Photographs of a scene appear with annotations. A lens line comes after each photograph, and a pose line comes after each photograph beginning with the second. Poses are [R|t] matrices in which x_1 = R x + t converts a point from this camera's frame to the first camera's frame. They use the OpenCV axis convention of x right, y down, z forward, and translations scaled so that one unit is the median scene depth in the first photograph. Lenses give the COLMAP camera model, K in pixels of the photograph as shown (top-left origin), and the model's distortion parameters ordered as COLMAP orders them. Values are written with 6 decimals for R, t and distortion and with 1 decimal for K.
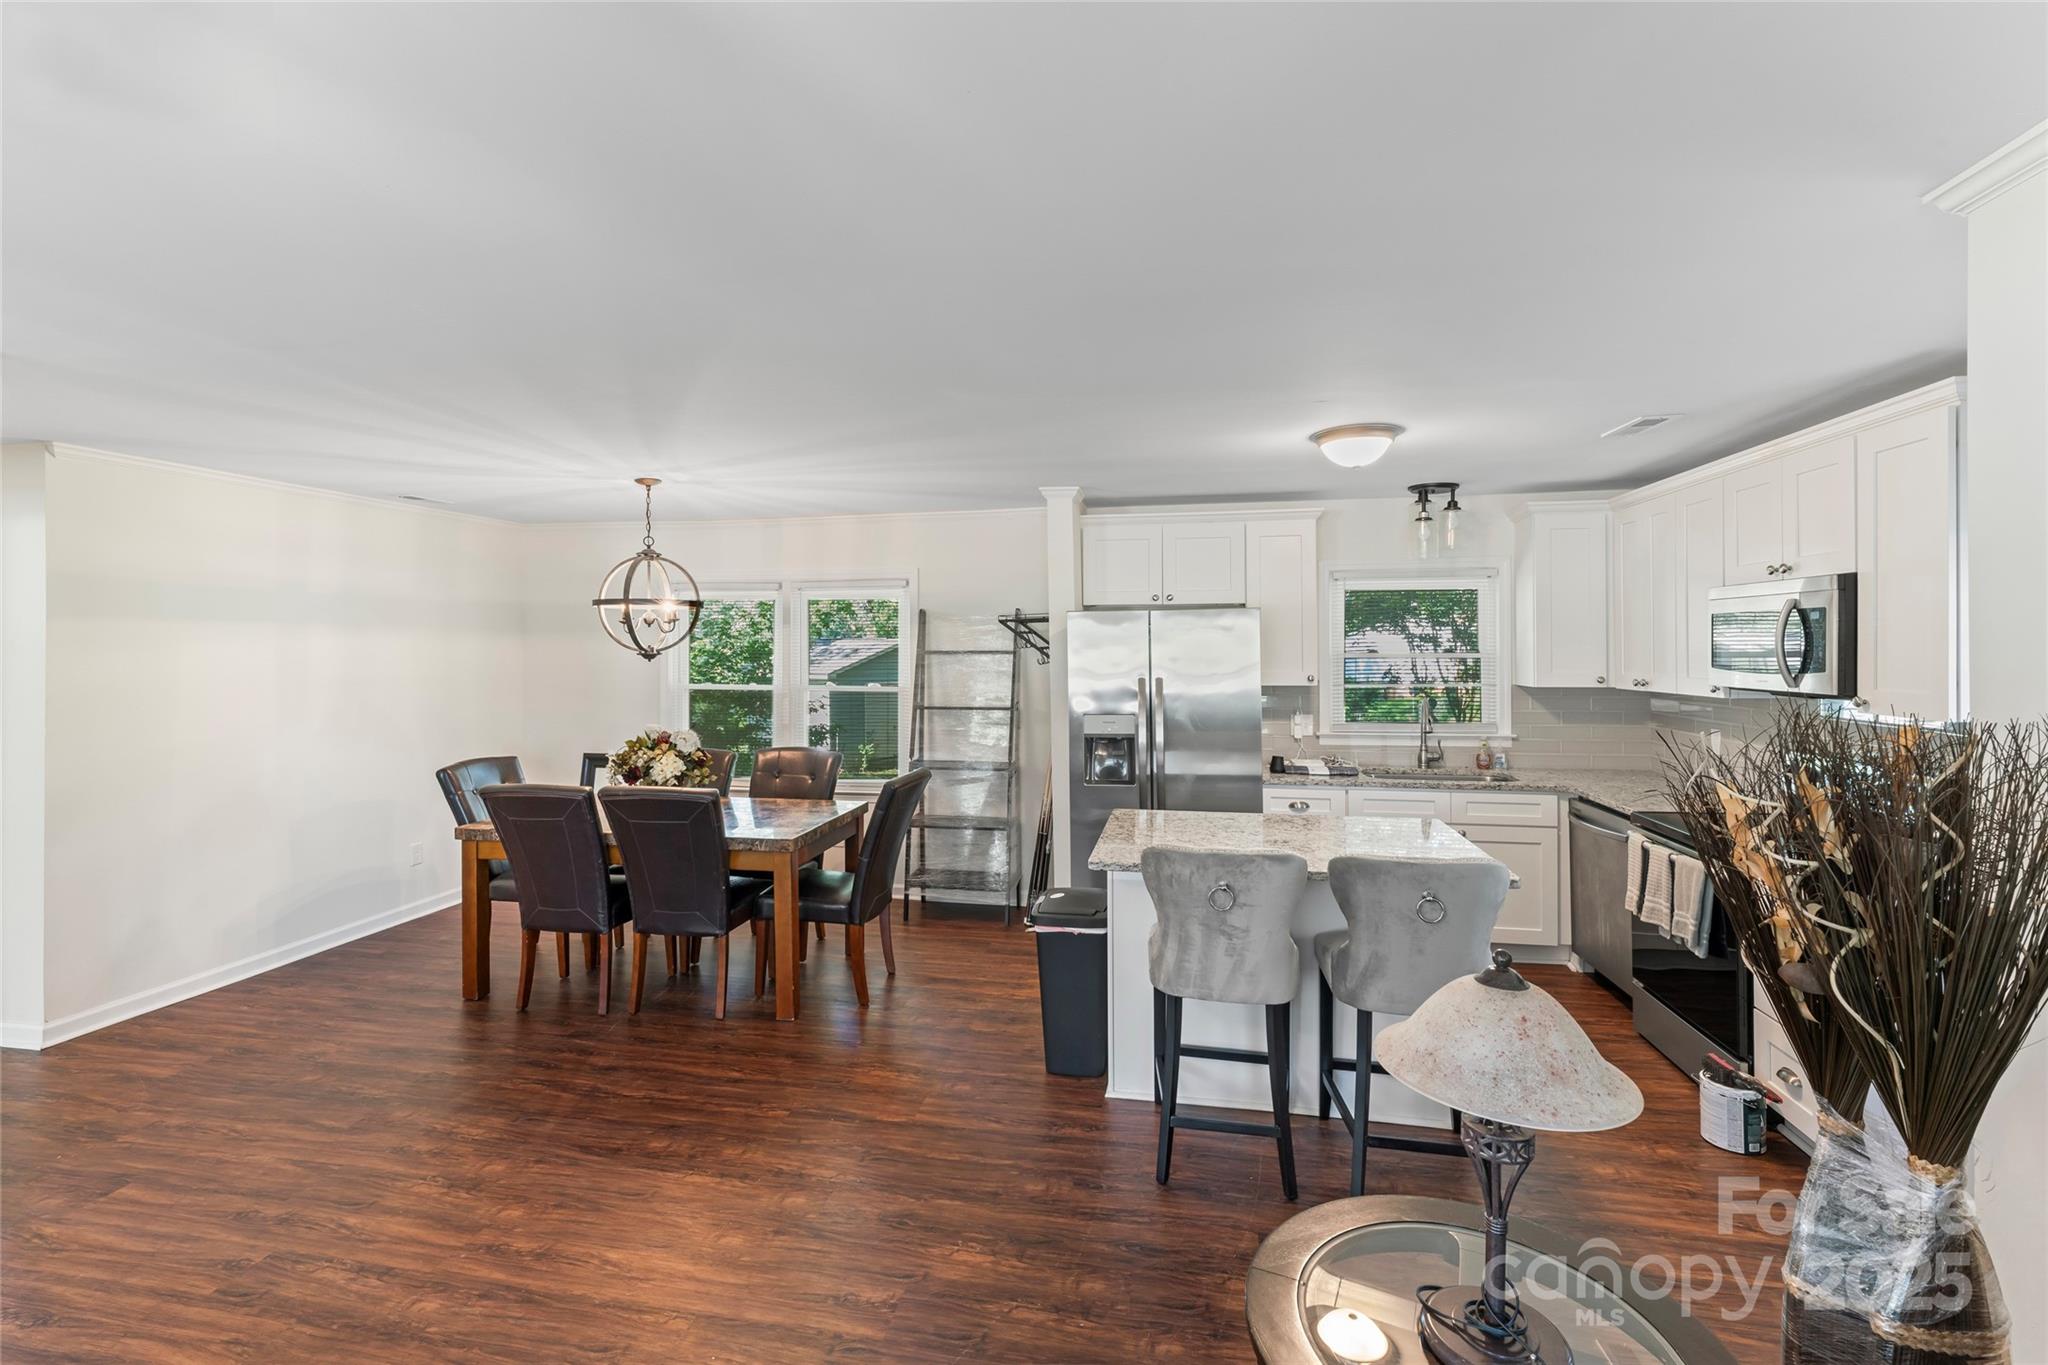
lens RADIAL K [[922.2, 0, 1013.4], [0, 922.2, 641.0], [0, 0, 1]] dist [0.000208, 0.000558]
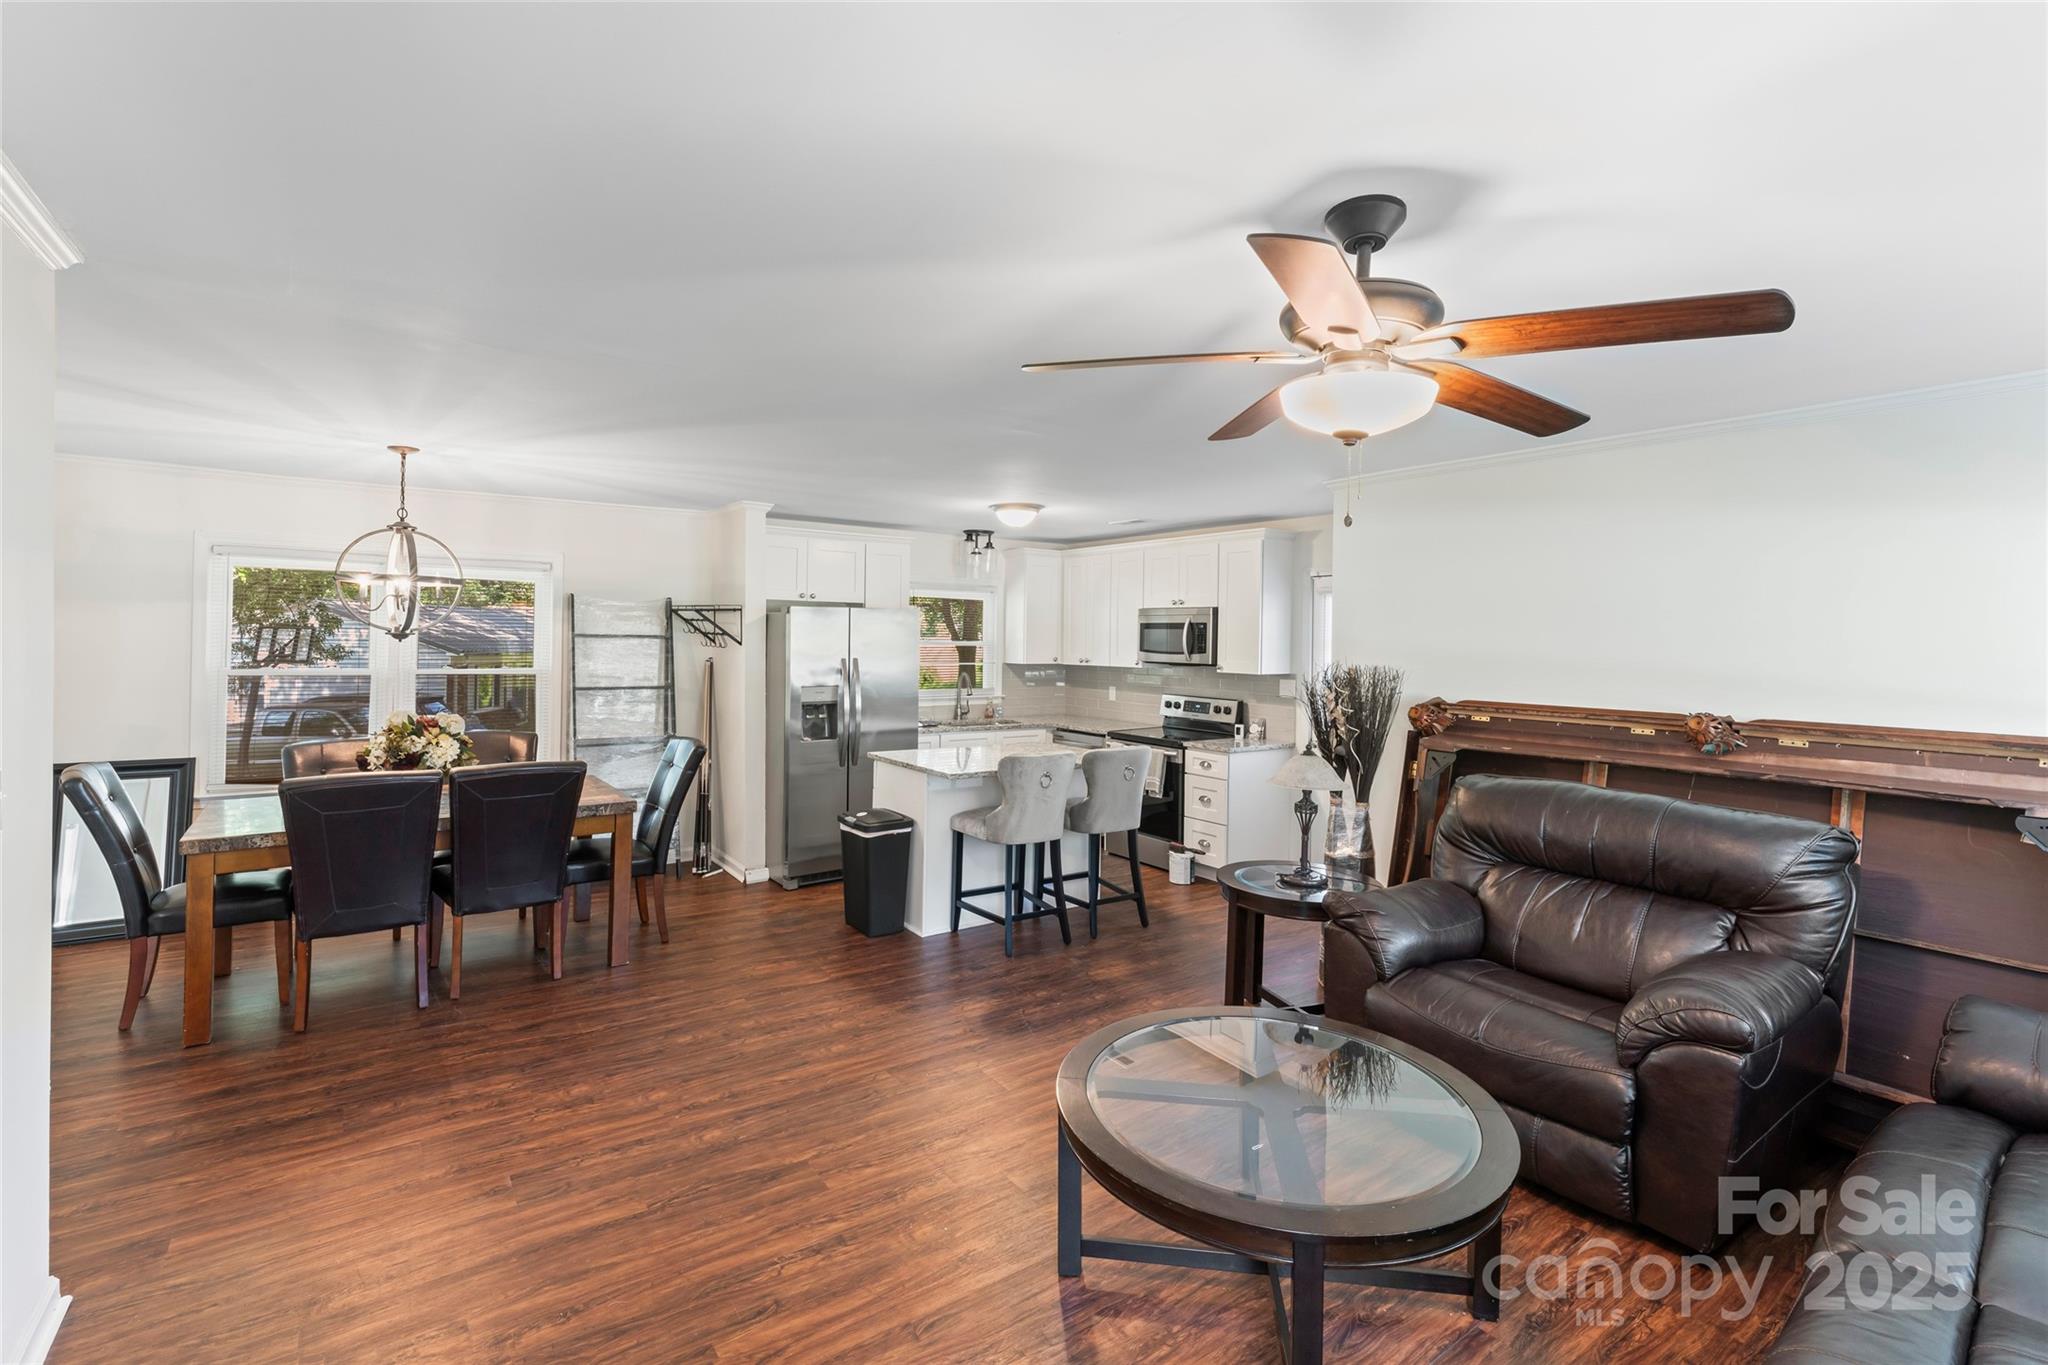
lens RADIAL K [[925.4, 0, 1023.8], [0, 925.4, 636.2], [0, 0, 1]] dist [0.000023, 0.000101]
pose [[0.687132, 0.015654, 0.726364, -0.638298], [-0.021844, 0.999761, -0.000882, 0.003945], [-0.726204, -0.015261, 0.687310, -0.101939]]
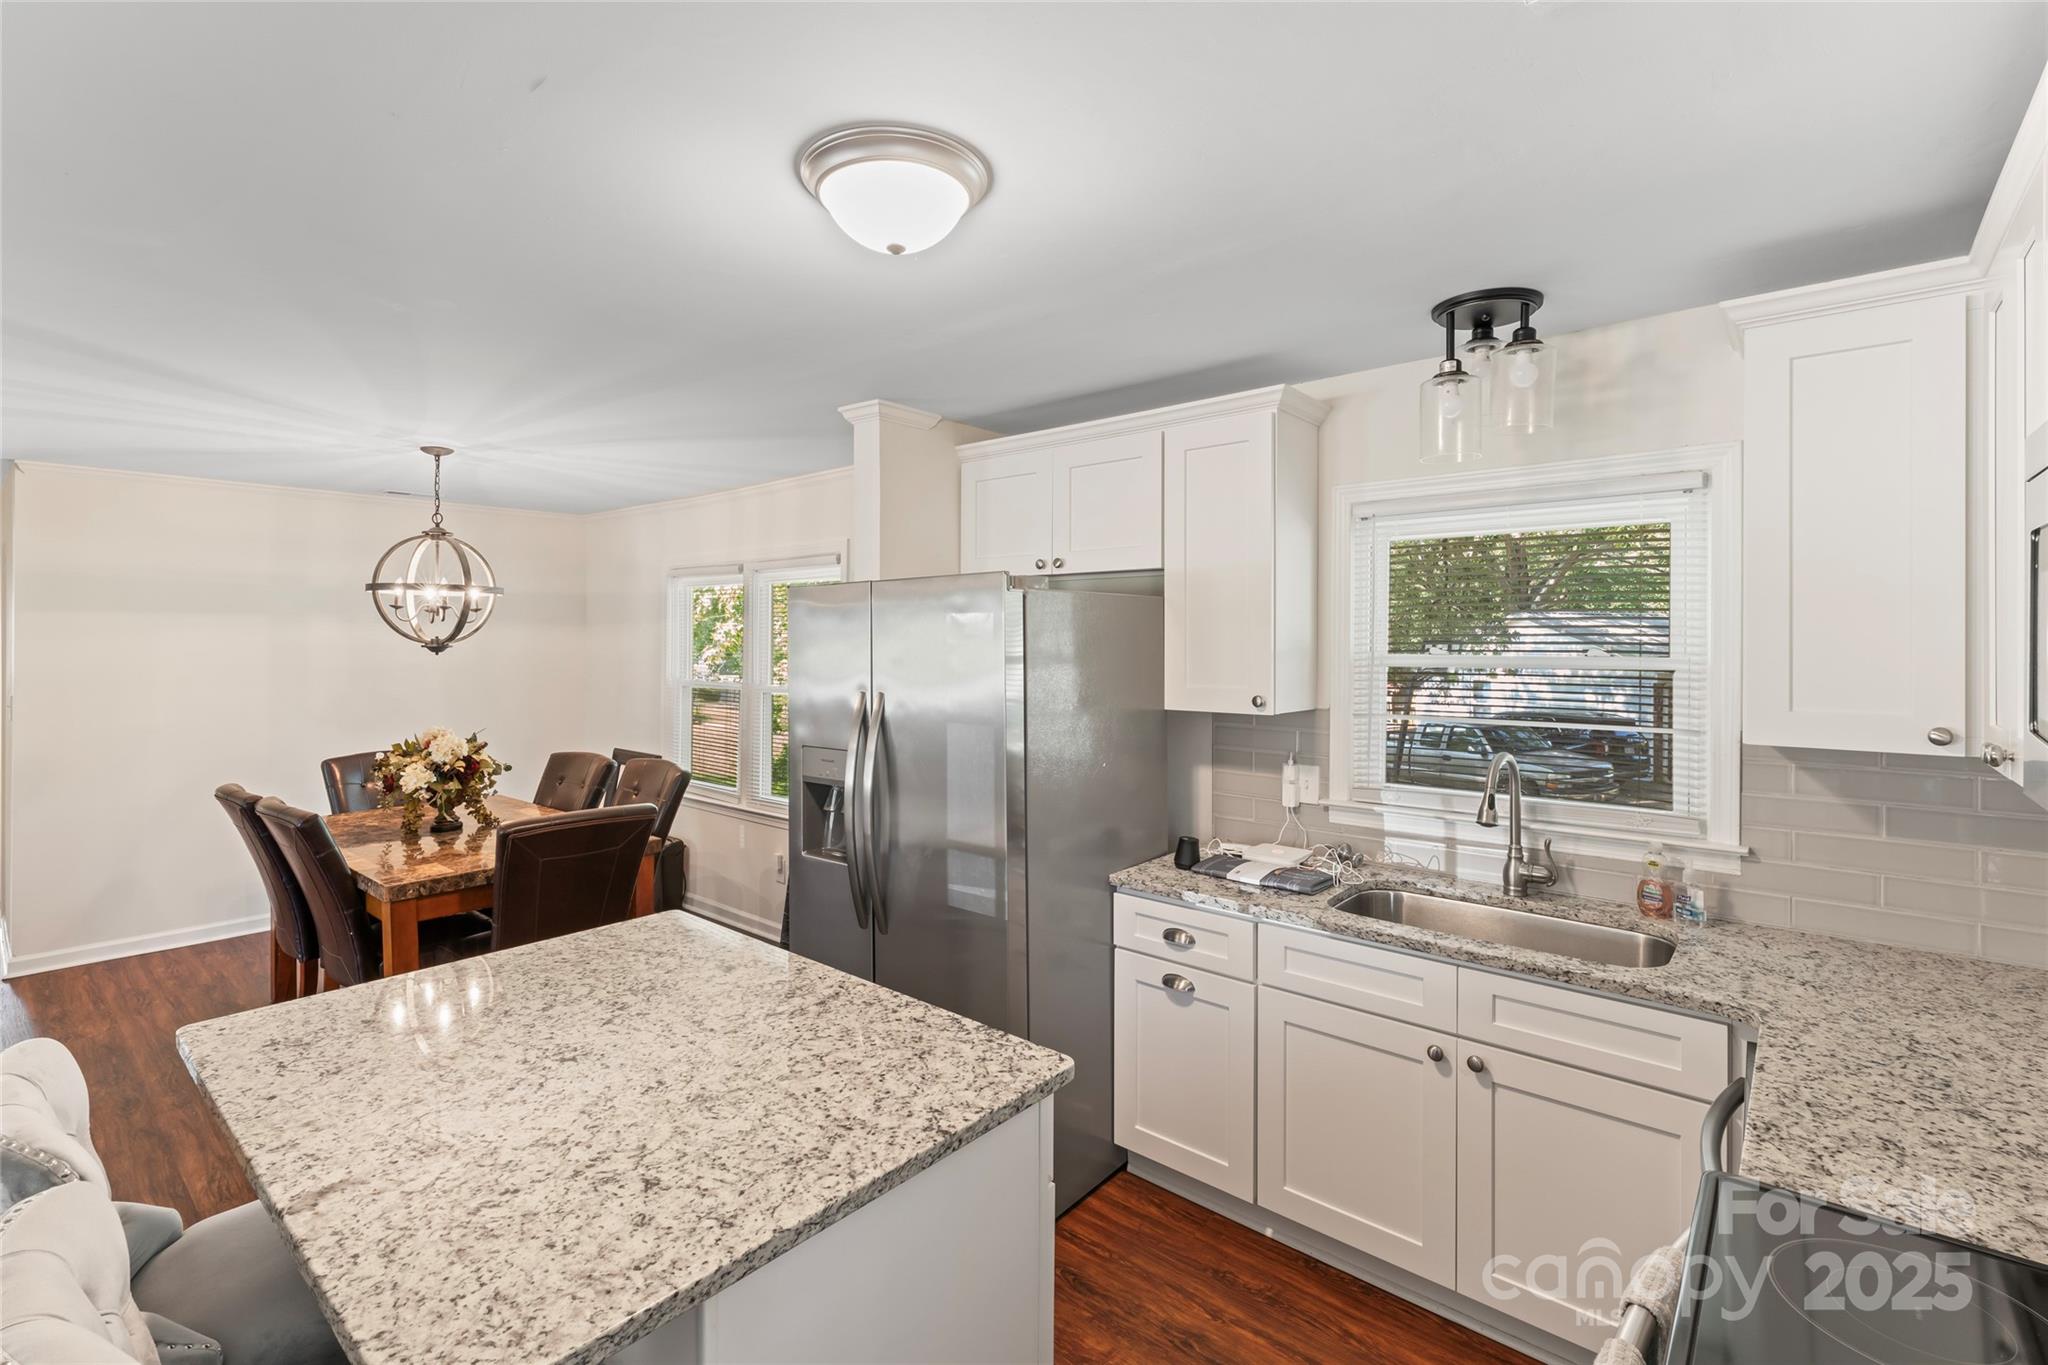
lens RADIAL K [[924.2, 0, 1015.6], [0, 924.2, 639.6], [0, 0, 1]] dist [-0.000542, -0.000127]
pose [[0.867905, 0.004458, -0.496711, 0.522005], [-0.001834, 0.999982, 0.005770, 0.001339], [0.496727, -0.004097, 0.867897, 0.509660]]
